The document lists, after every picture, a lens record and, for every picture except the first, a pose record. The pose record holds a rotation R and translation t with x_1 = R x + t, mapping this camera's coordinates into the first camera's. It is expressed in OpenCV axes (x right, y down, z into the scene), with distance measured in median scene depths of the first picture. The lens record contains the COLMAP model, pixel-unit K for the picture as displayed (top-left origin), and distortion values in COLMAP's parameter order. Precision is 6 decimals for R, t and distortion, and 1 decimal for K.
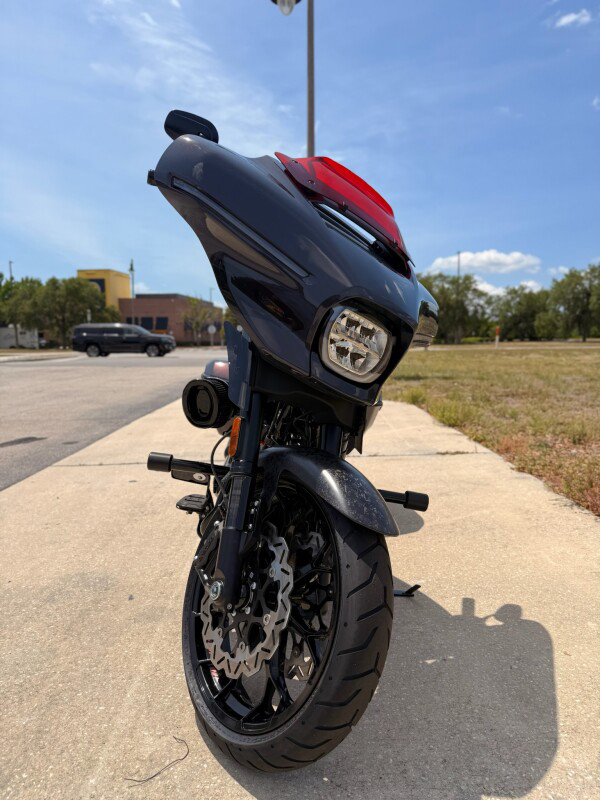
lens RADIAL K [[555.1, 0, 300.0], [0, 555.1, 400.0], [0, 0, 1]] dist [0.060977, -0.079114]
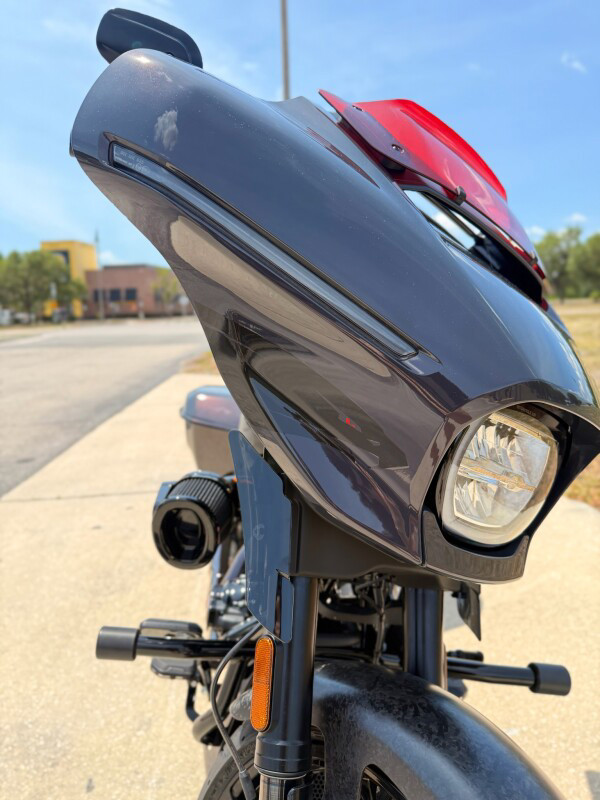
lens RADIAL K [[577.7, 0, 300.0], [0, 577.7, 400.0], [0, 0, 1]] dist [0.001213, -0.025590]
pose [[0.998902, -0.030470, 0.035593, -0.045553], [0.028777, 0.998474, 0.047139, -0.096900], [-0.036975, -0.046063, 0.998254, 0.242079]]
